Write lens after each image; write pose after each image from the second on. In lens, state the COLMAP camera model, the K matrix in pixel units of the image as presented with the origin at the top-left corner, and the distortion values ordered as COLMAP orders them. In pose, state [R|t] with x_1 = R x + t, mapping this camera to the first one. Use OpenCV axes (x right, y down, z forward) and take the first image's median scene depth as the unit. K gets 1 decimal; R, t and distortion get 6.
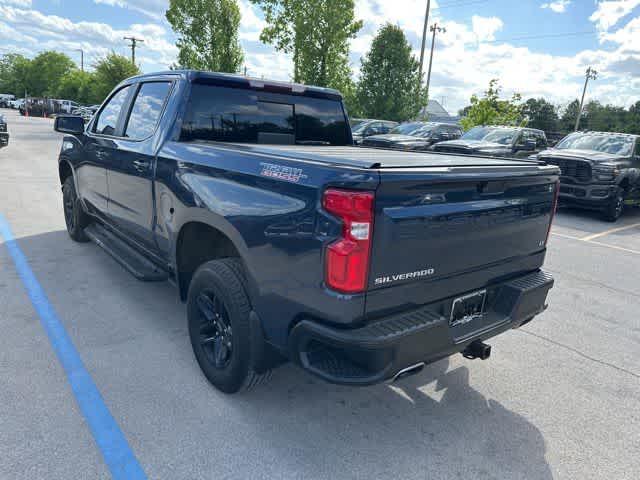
lens RADIAL K [[465.0, 0, 316.7], [0, 465.0, 238.6], [0, 0, 1]] dist [0.027508, -0.026056]
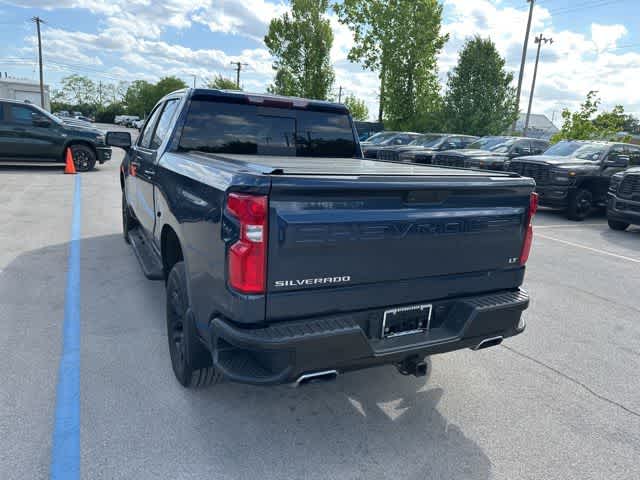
lens RADIAL K [[465.0, 0, 311.8], [0, 465.0, 234.3], [0, 0, 1]] dist [0.027508, -0.026056]
pose [[0.977052, 0.038240, -0.209541, 0.180567], [-0.047319, 0.998138, -0.038486, 0.008098], [0.207679, 0.047518, 0.977042, 0.004634]]
